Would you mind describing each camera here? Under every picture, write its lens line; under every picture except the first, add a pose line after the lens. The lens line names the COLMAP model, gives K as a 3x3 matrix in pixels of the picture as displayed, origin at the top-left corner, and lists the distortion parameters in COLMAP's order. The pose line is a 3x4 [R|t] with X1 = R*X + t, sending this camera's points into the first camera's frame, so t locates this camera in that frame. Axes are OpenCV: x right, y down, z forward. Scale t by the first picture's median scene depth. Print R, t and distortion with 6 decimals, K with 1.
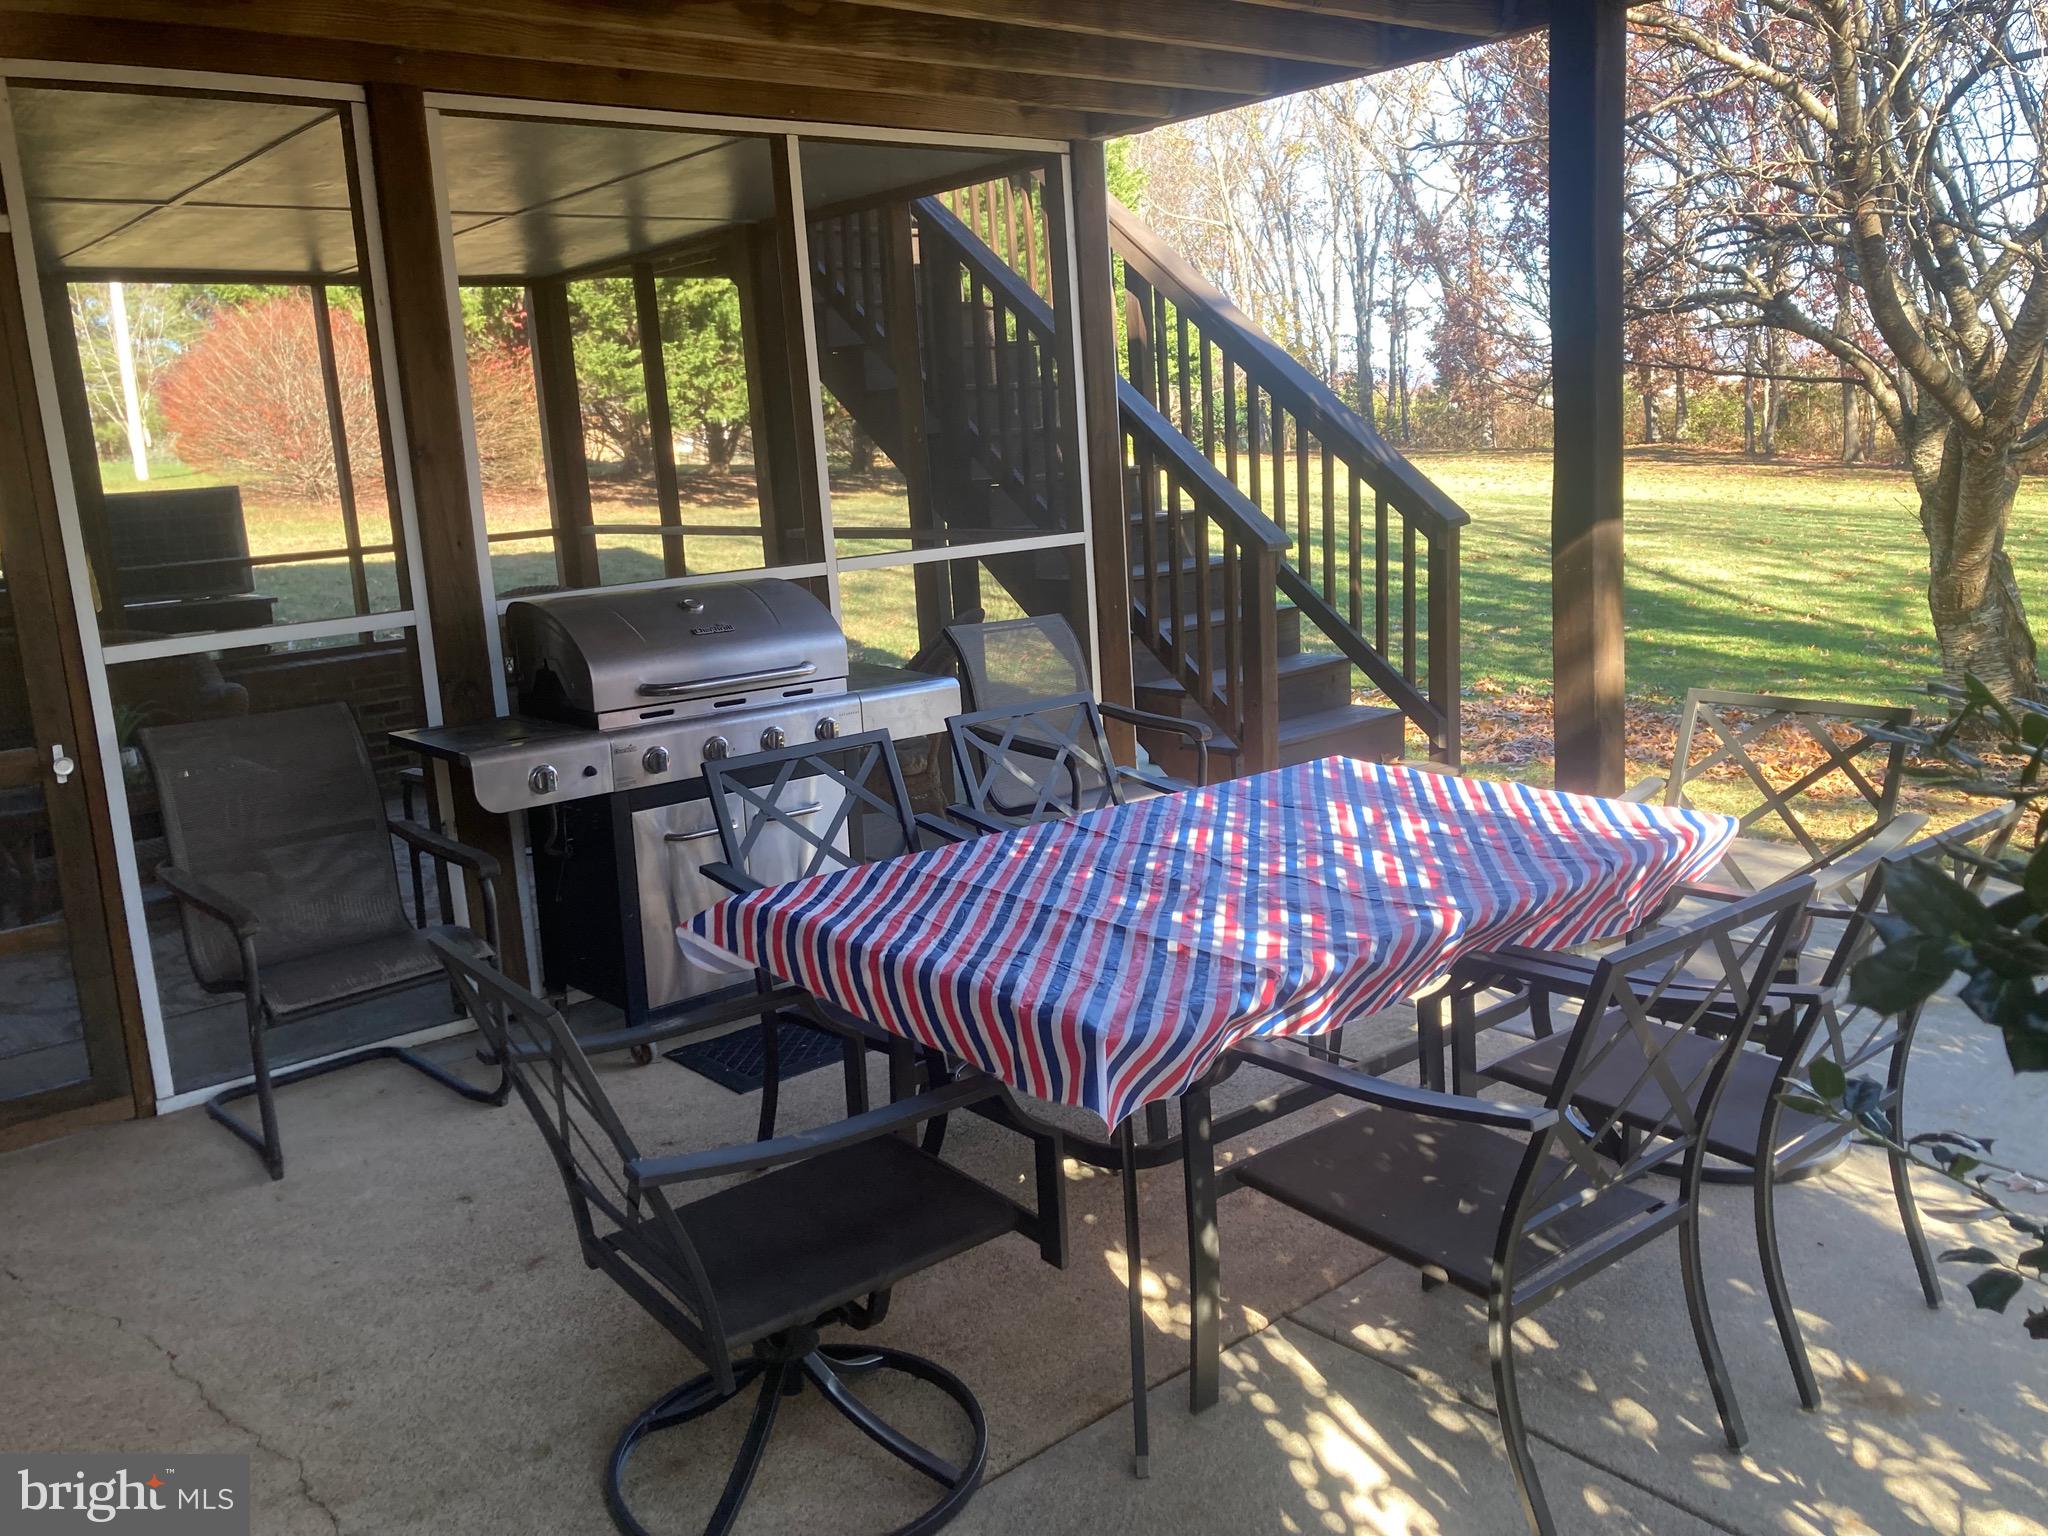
lens RADIAL K [[1650.4, 0, 1024.0], [0, 1650.4, 768.0], [0, 0, 1]] dist [-0.000815, 0.004968]
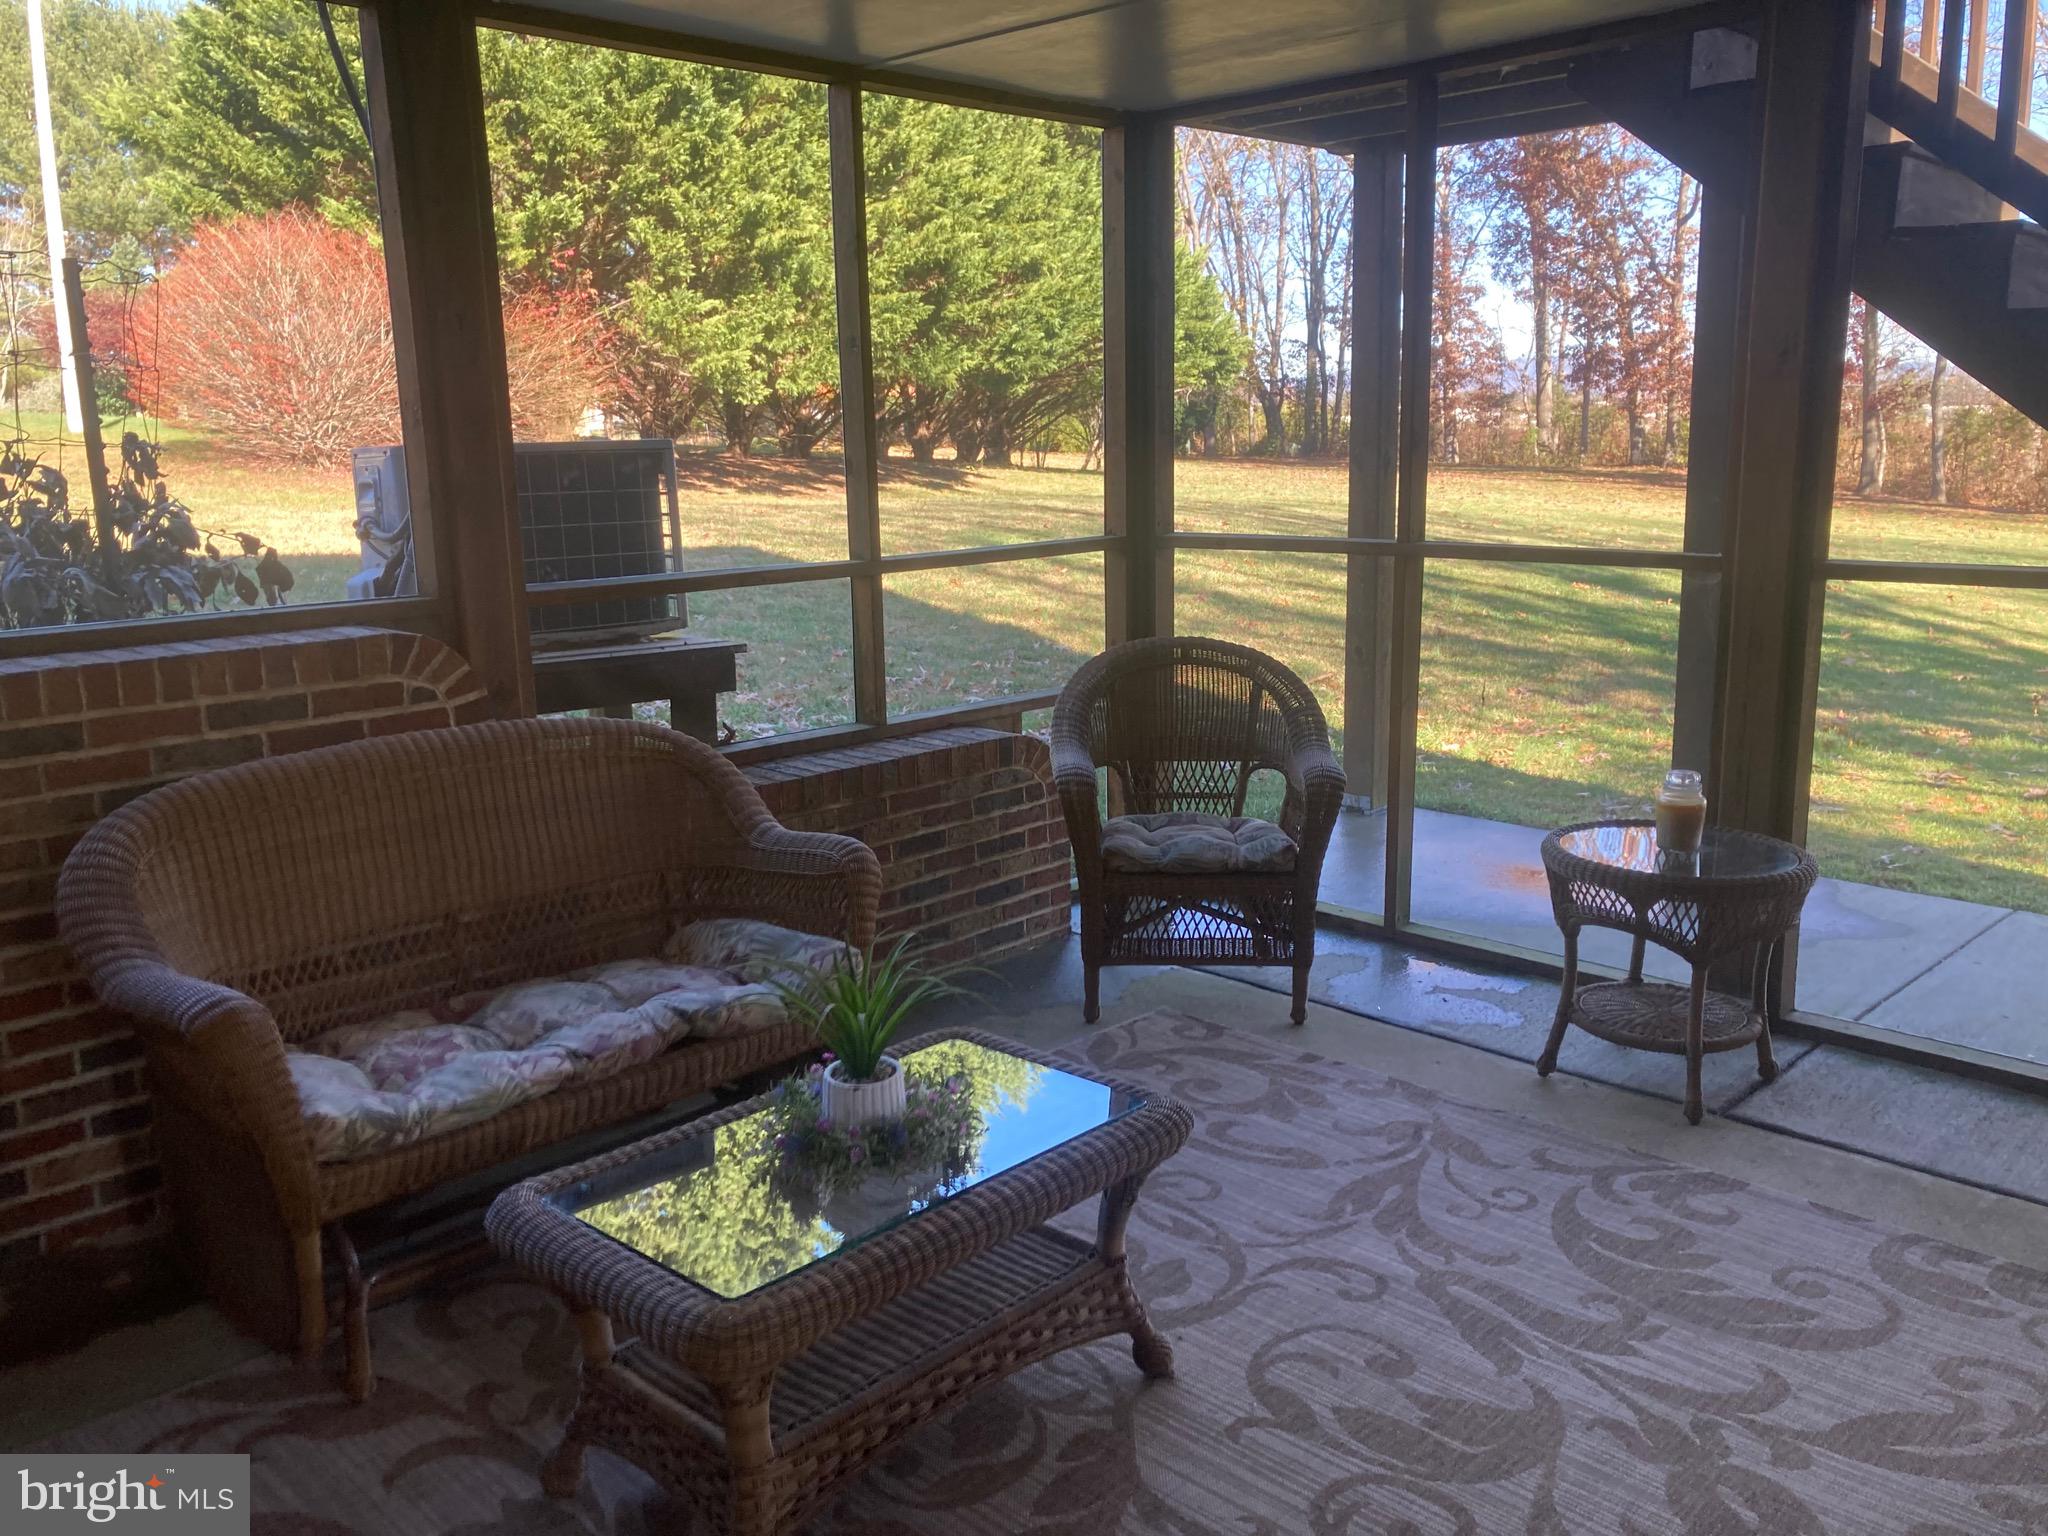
lens RADIAL K [[1648.7, 0, 1024.0], [0, 1648.7, 768.0], [0, 0, 1]] dist [0.062319, -0.075582]
pose [[0.996944, 0.033125, 0.070755, -0.121709], [-0.033297, 0.999445, 0.001264, -0.020038], [-0.070674, -0.003616, 0.997493, 0.133891]]
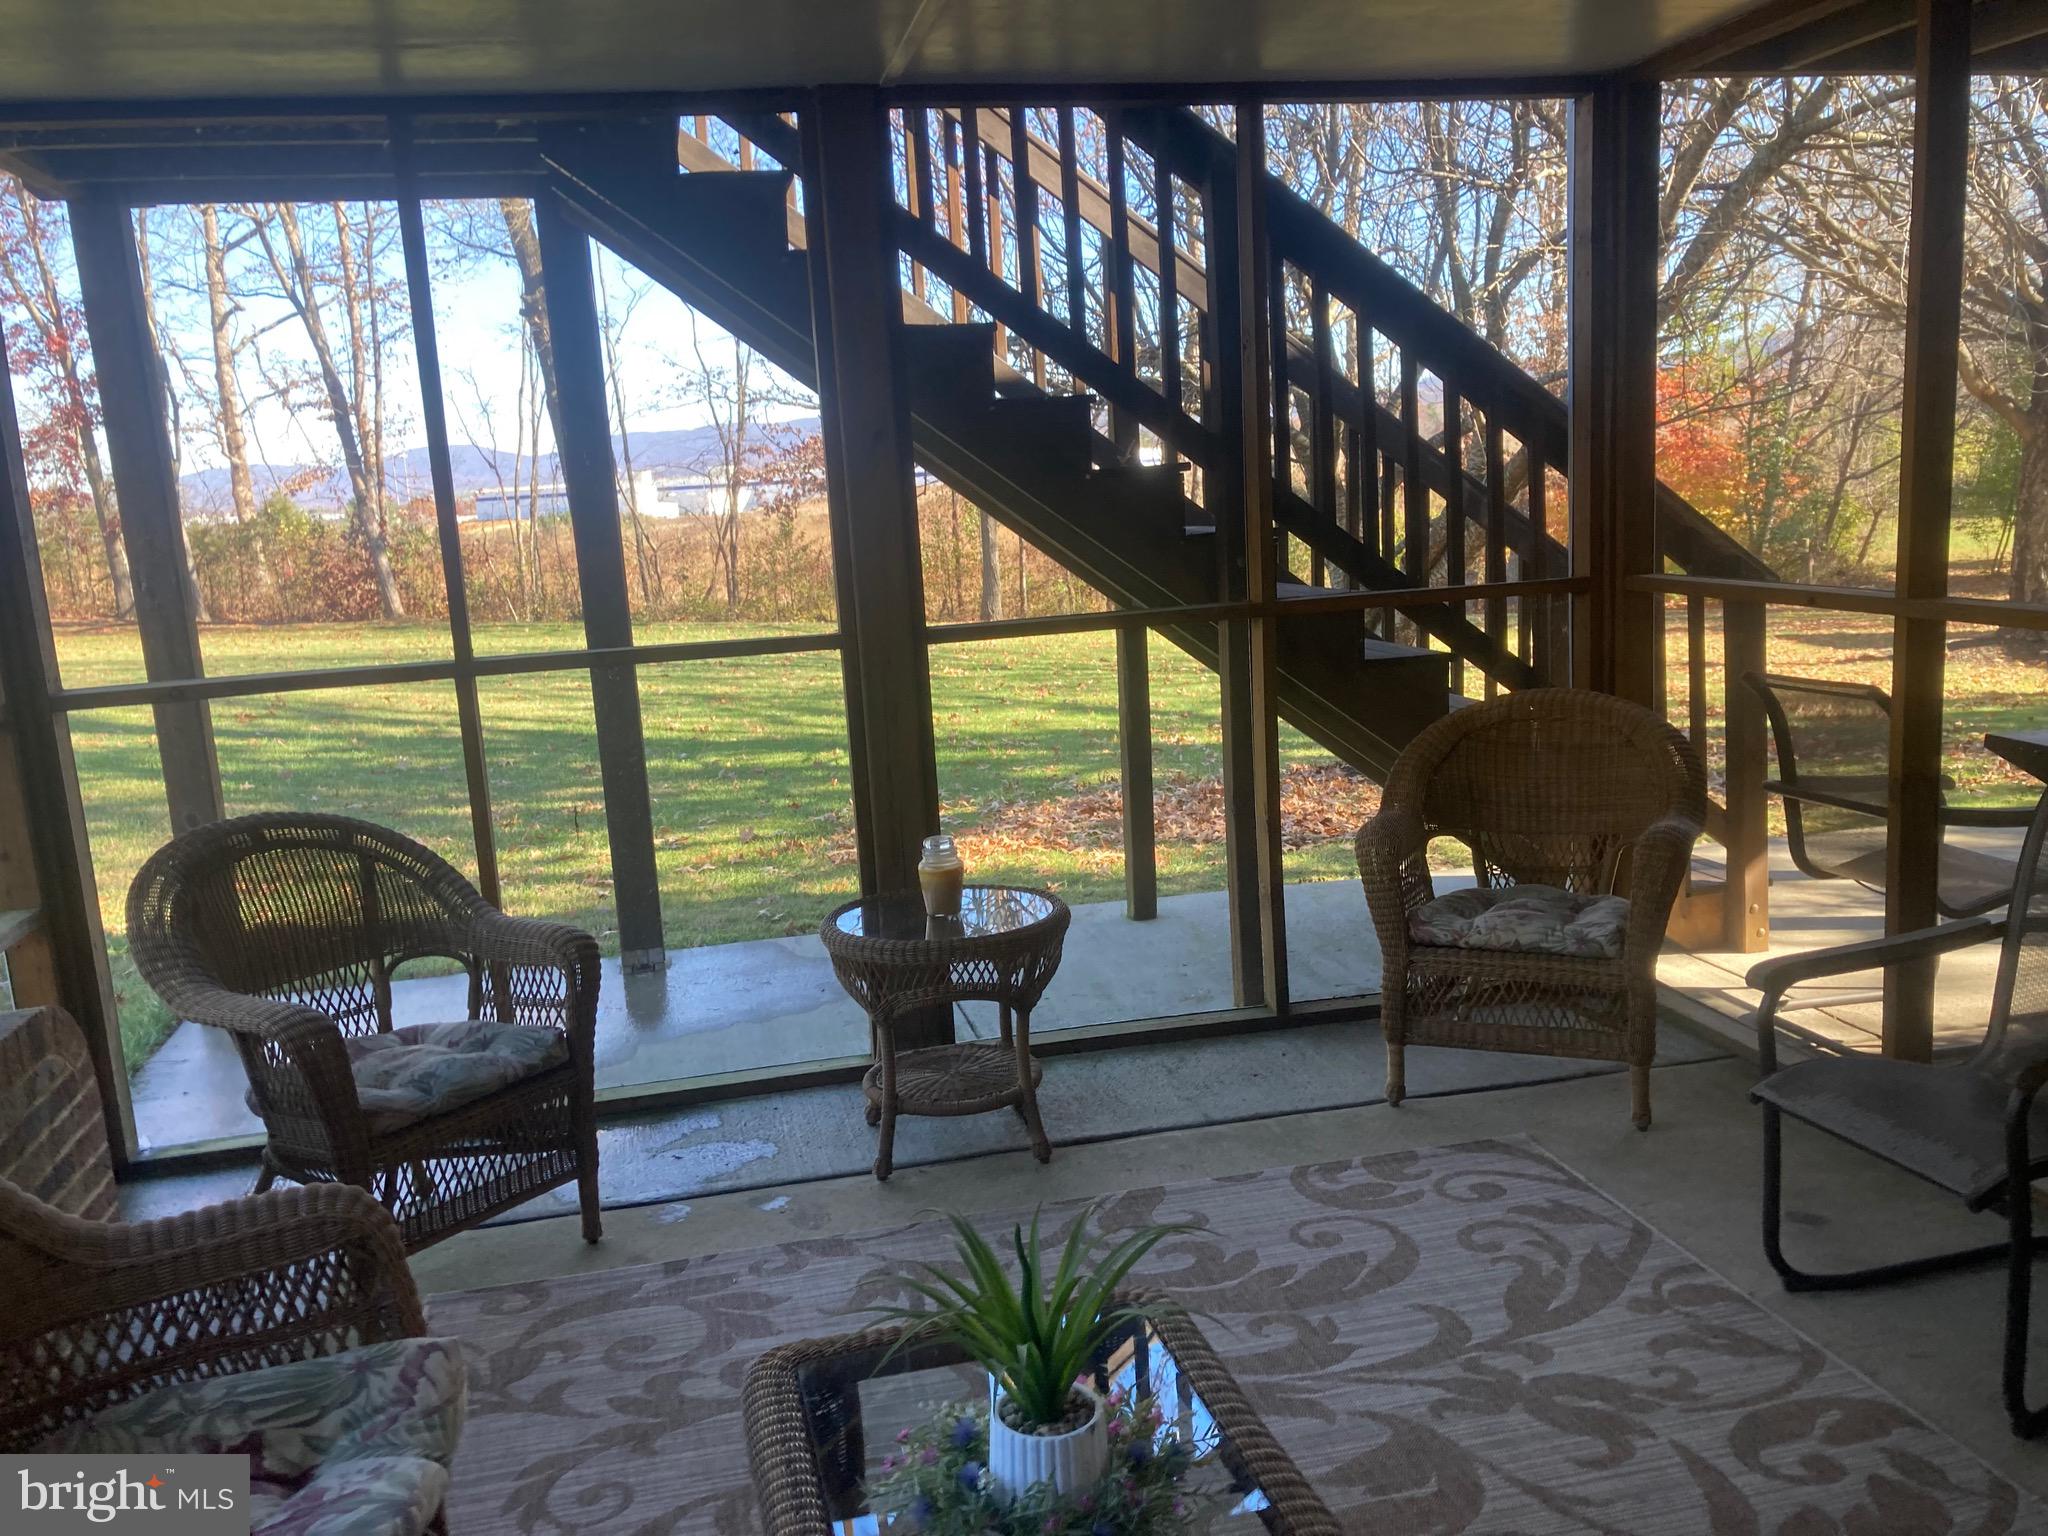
lens RADIAL K [[1689.0, 0, 958.1], [0, 1689.0, 797.8], [0, 0, 1]] dist [0.000807, 0.003417]
pose [[0.506245, -0.129375, 0.852630, -0.145507], [0.200852, 0.979183, 0.029322, -0.023629], [-0.838674, 0.156408, 0.521692, 0.158667]]
